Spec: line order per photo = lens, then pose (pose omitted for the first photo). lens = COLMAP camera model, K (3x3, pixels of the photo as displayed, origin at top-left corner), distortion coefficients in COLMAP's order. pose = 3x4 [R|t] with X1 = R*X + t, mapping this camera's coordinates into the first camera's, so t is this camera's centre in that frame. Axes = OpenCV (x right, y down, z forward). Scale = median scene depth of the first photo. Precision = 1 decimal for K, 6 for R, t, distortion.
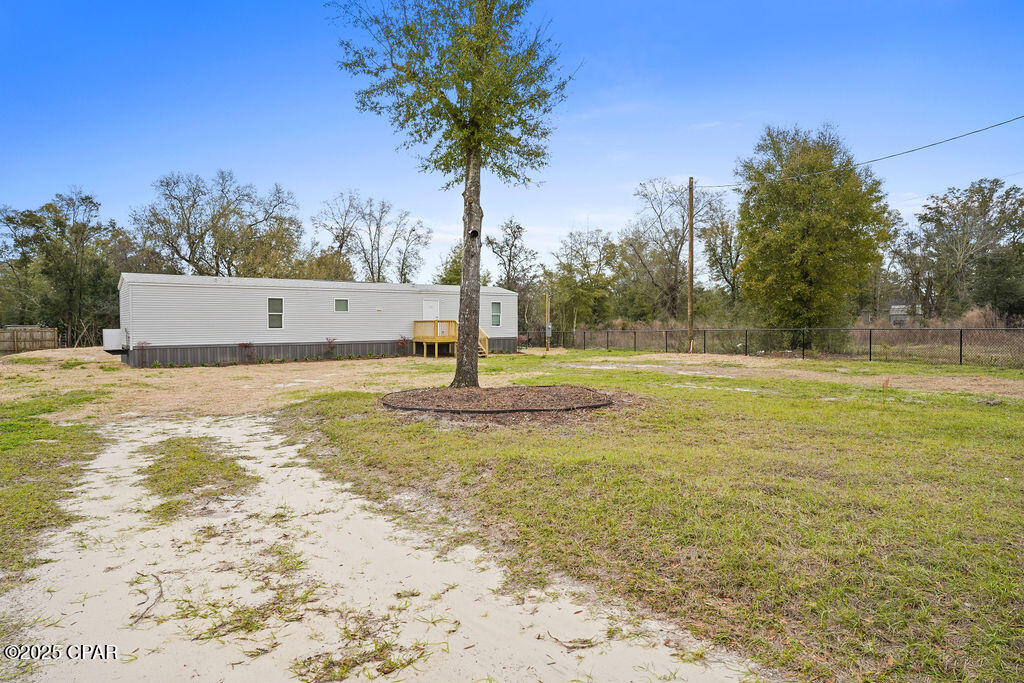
lens RADIAL K [[633.3, 0, 513.7], [0, 633.3, 342.4], [0, 0, 1]] dist [0.001582, -0.000024]
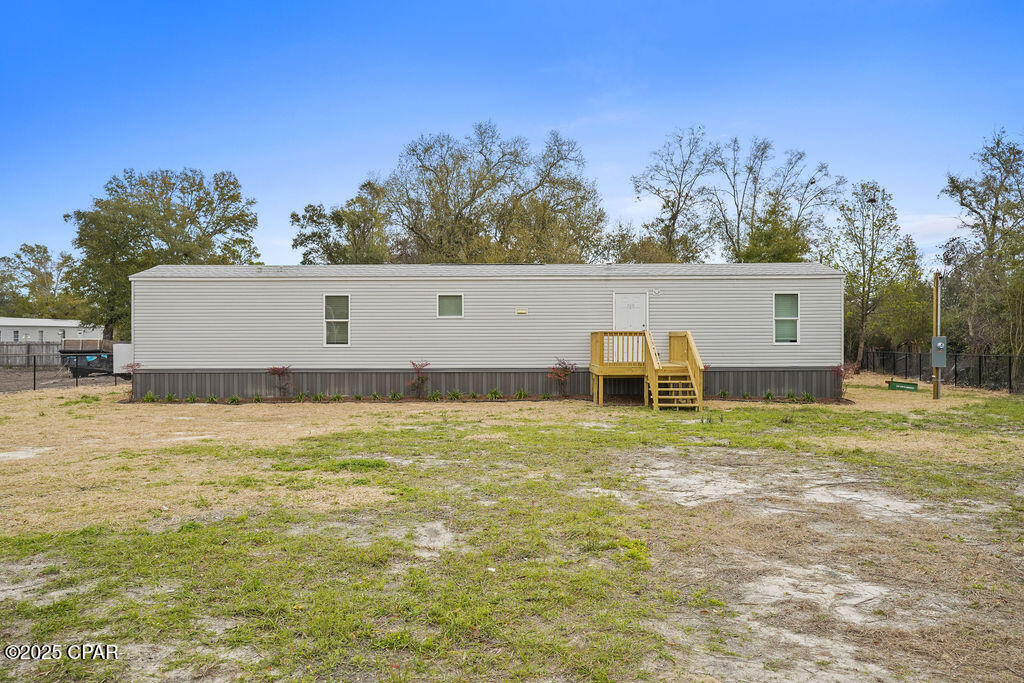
lens RADIAL K [[838.4, 0, 511.8], [0, 838.4, 340.1], [0, 0, 1]] dist [0.029678, 0.006533]
pose [[0.784849, 0.004103, -0.619674, 0.227788], [-0.020590, 0.999599, -0.019460, -0.012384], [0.619346, 0.028033, 0.784618, 0.410215]]
